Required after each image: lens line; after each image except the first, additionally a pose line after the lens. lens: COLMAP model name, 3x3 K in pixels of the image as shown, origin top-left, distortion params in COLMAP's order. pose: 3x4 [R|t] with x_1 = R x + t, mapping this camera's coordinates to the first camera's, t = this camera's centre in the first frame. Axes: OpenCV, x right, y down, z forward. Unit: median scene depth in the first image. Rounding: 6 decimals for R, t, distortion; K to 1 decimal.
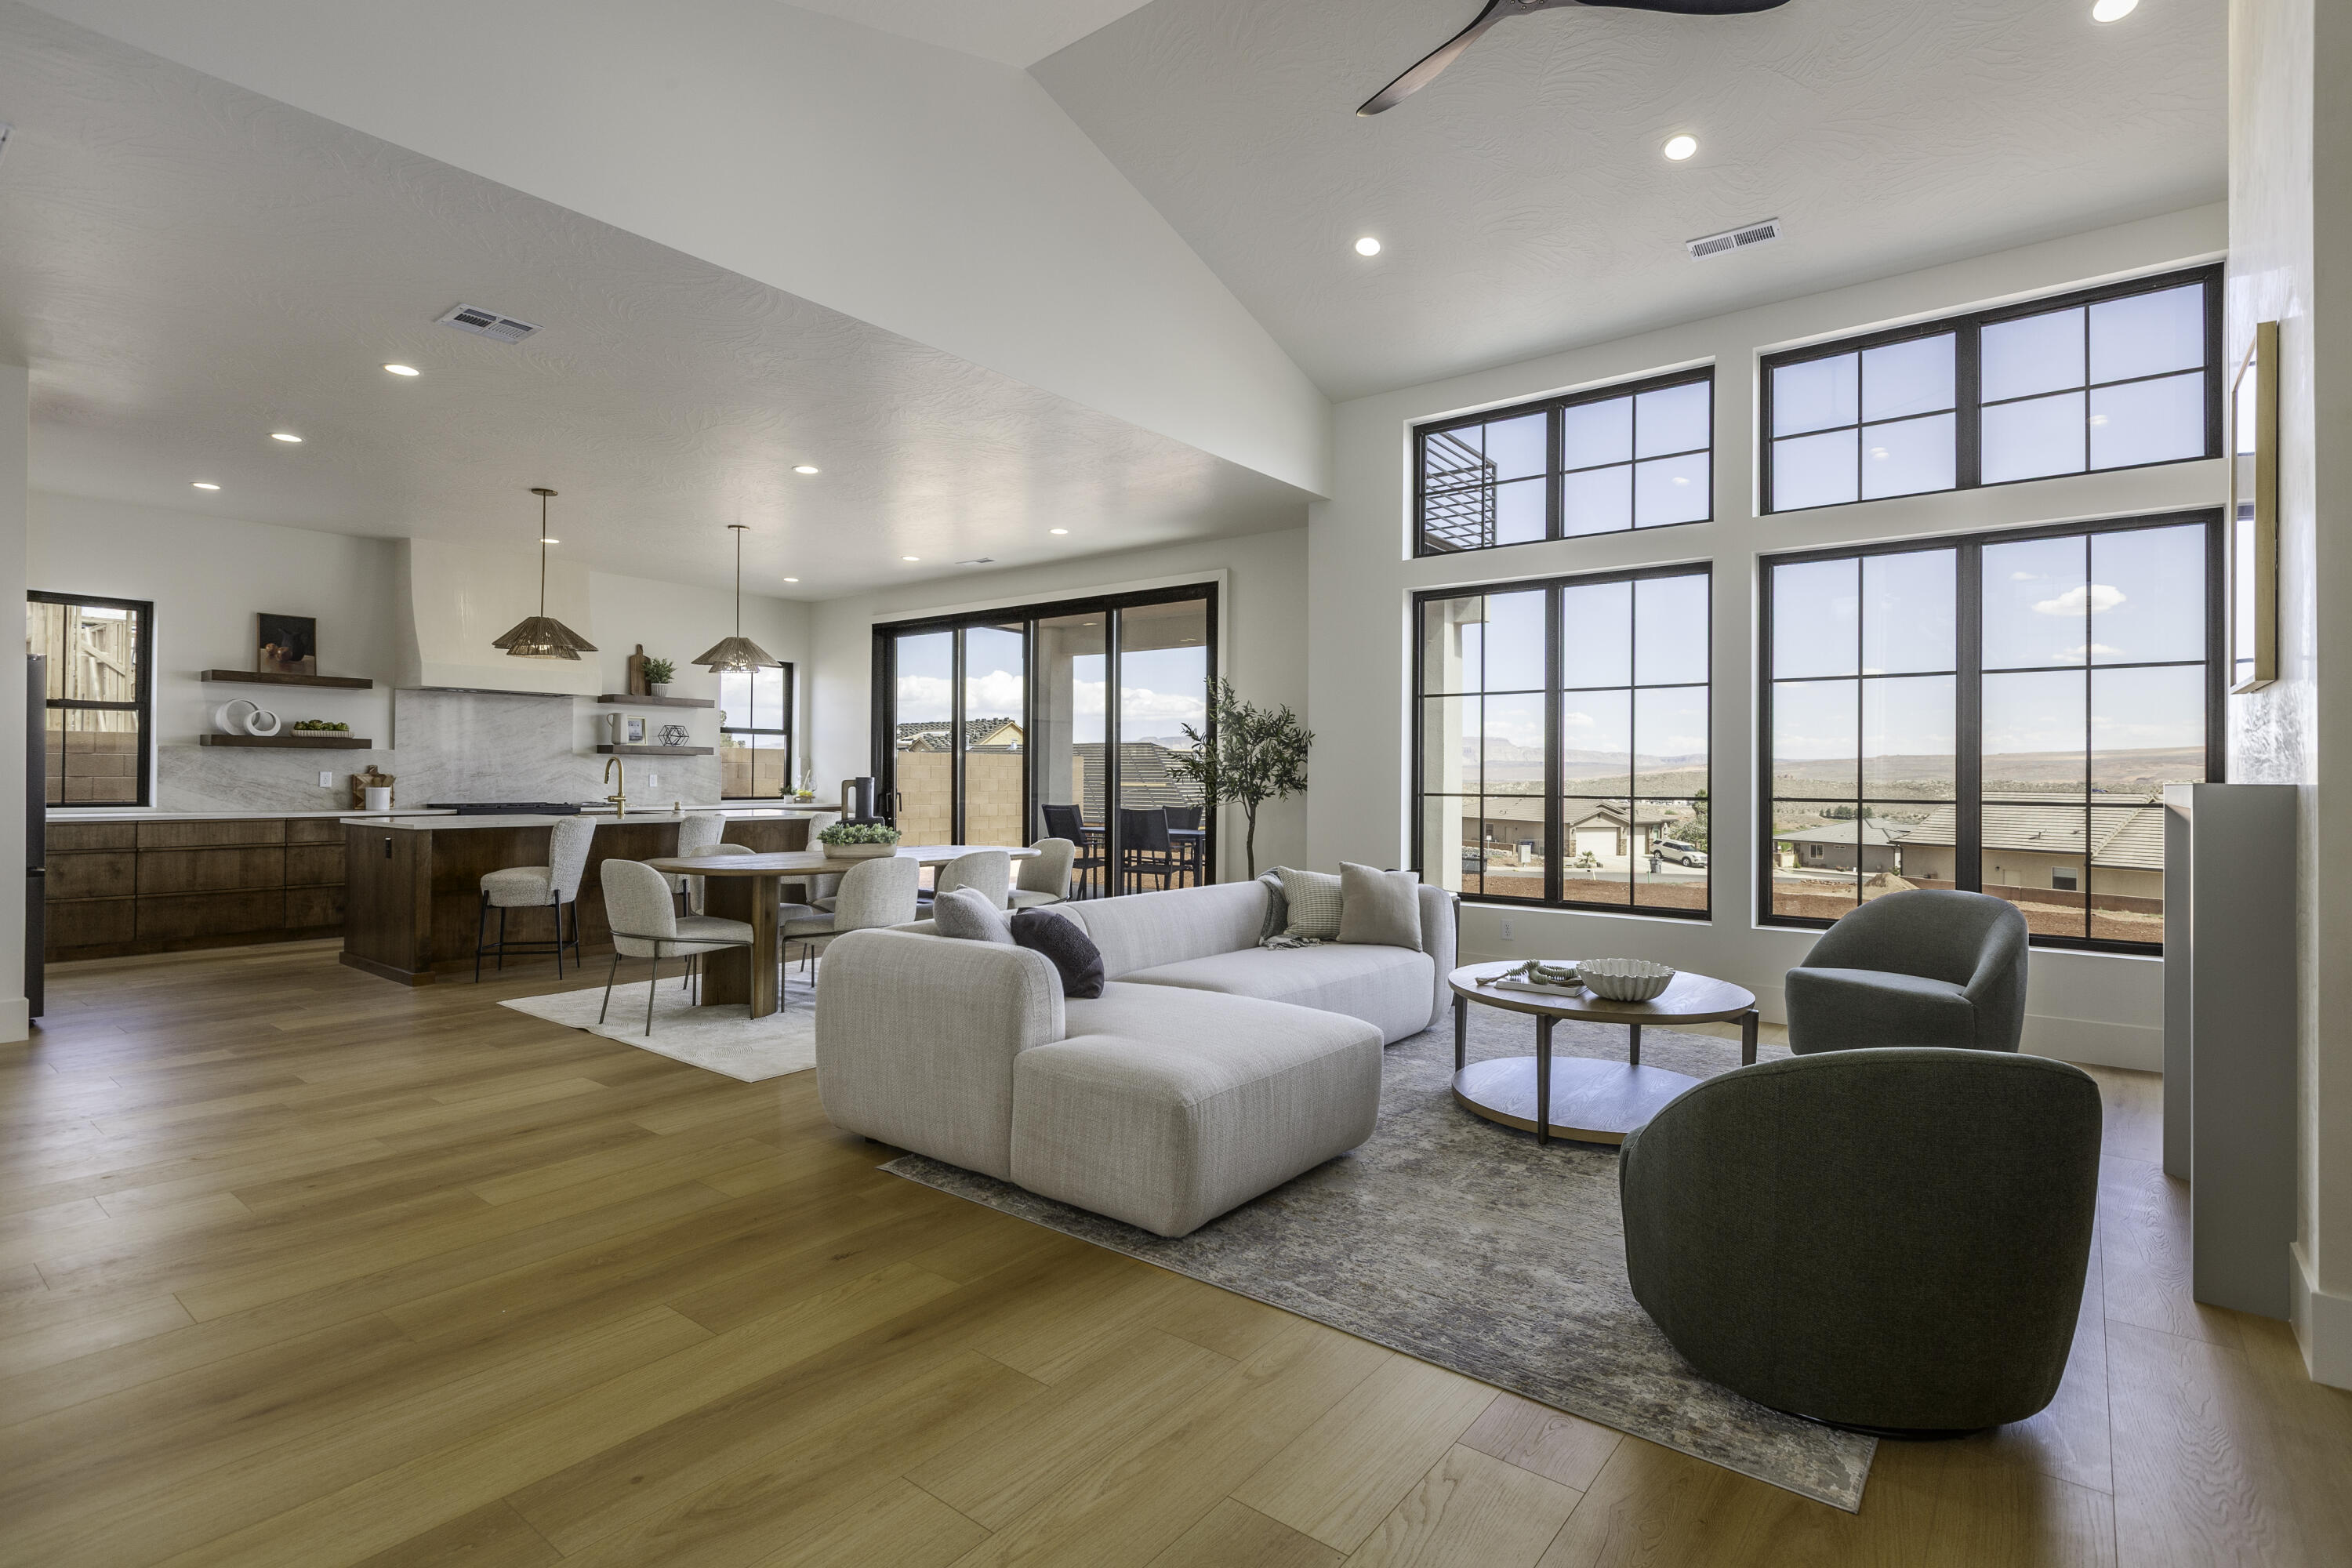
lens RADIAL K [[1126.2, 0, 1172.8], [0, 1126.2, 770.3], [0, 0, 1]] dist [-0.000834, -0.001608]
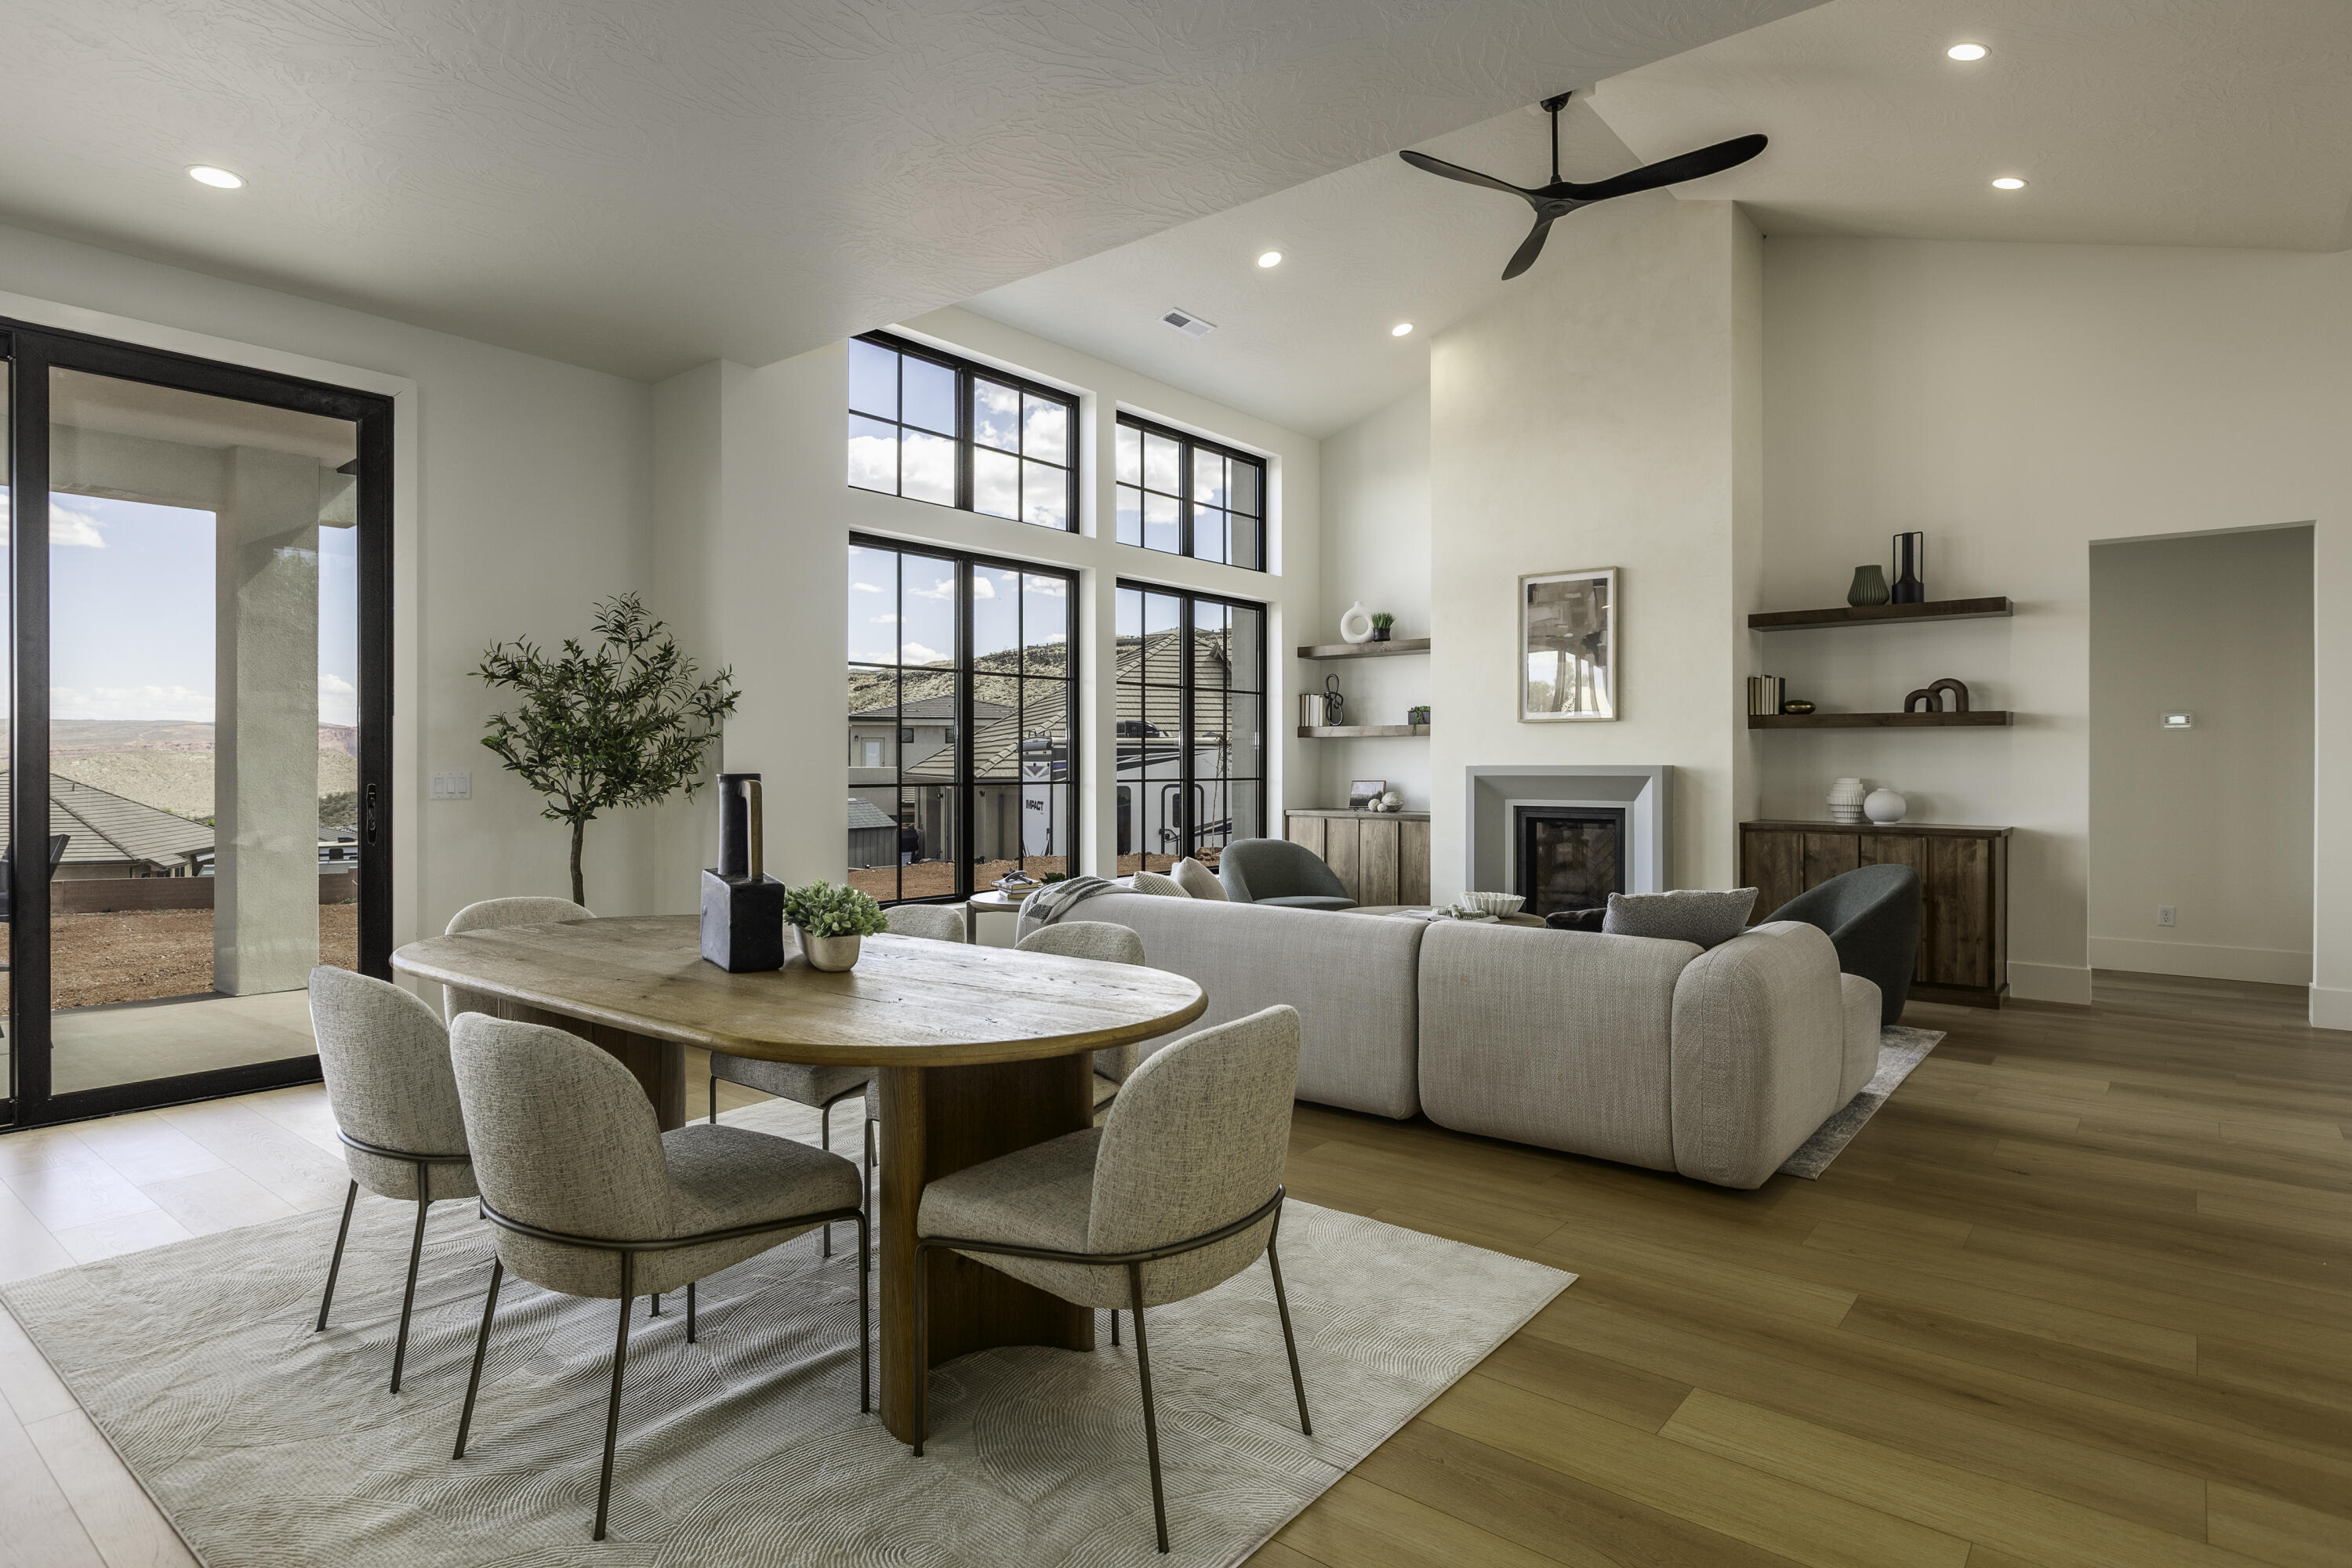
lens RADIAL K [[1262.1, 0, 1151.8], [0, 1262.1, 751.8], [0, 0, 1]] dist [-0.005843, 0.003465]
pose [[0.018493, 0.002512, 0.999826, -0.647962], [-0.006077, 0.999979, -0.002400, -0.001454], [-0.999811, -0.006031, 0.018508, 0.746284]]
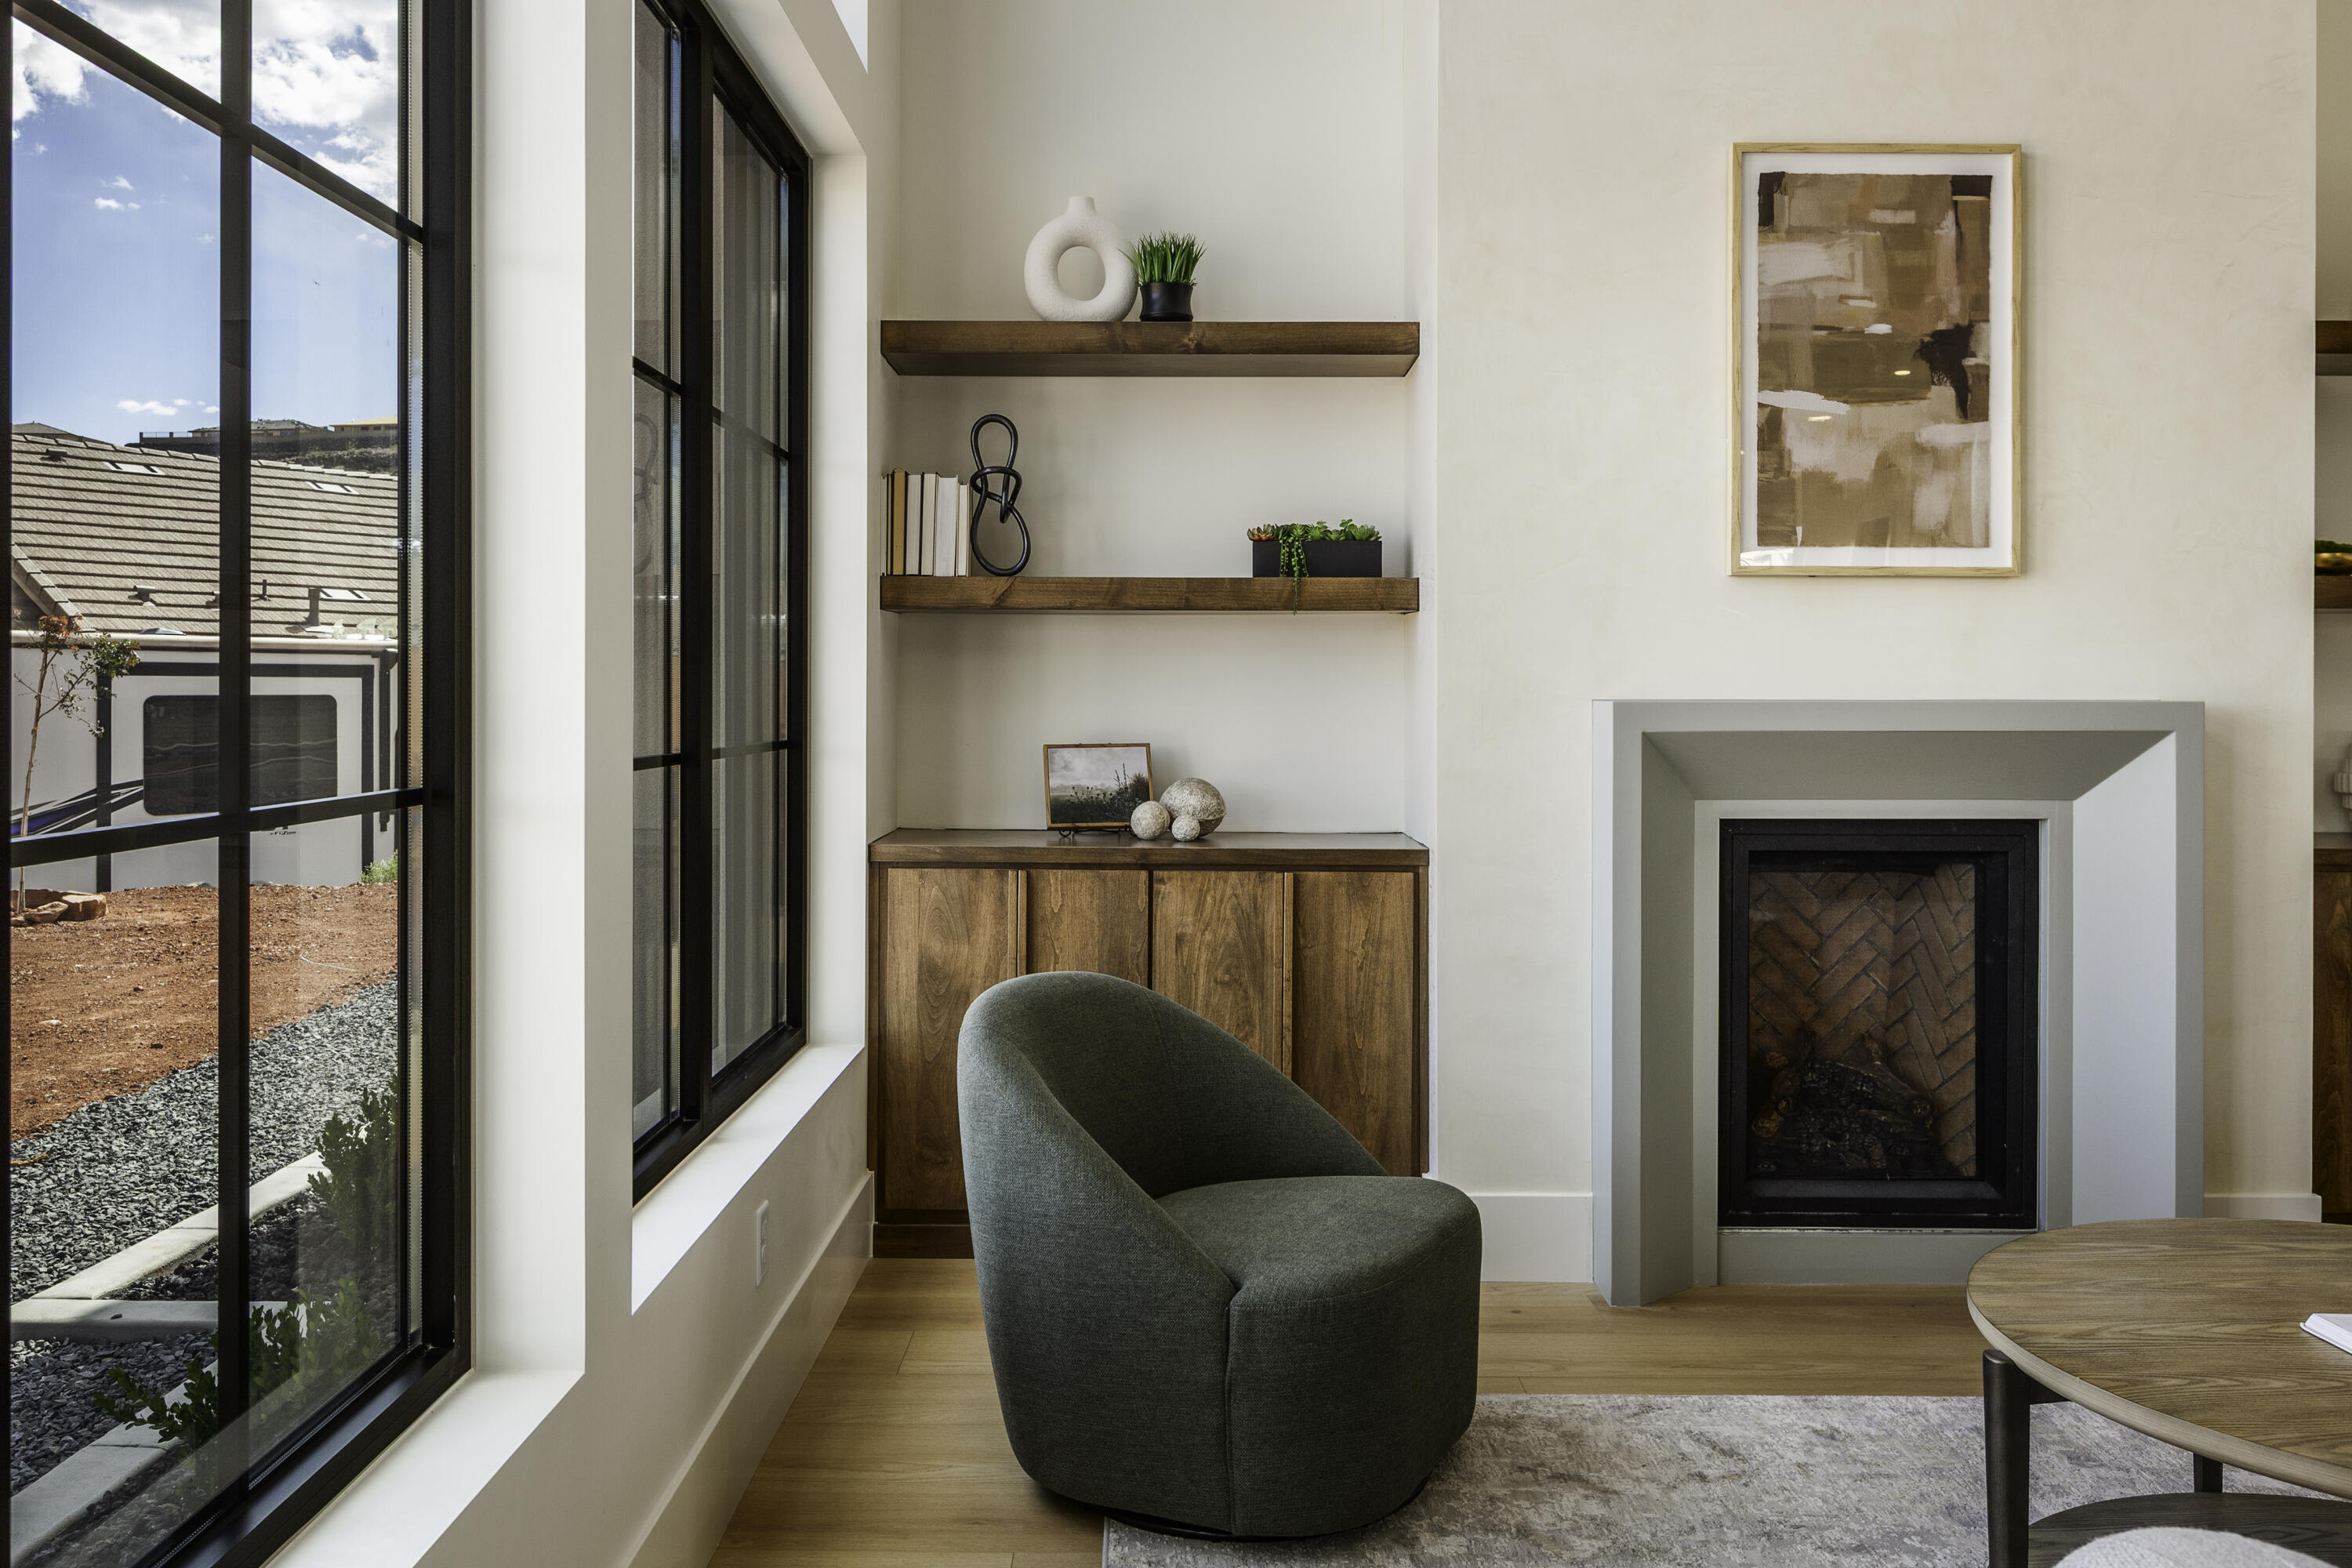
lens RADIAL K [[1885.4, 0, 1190.3], [0, 1885.4, 729.3], [0, 0, 1]] dist [0.010641, -0.004855]
pose [[-0.629807, -0.024363, 0.776370, 0.102977], [-0.011540, 0.999691, 0.022009, 0.003551], [-0.776666, 0.004902, -0.629893, 0.921488]]
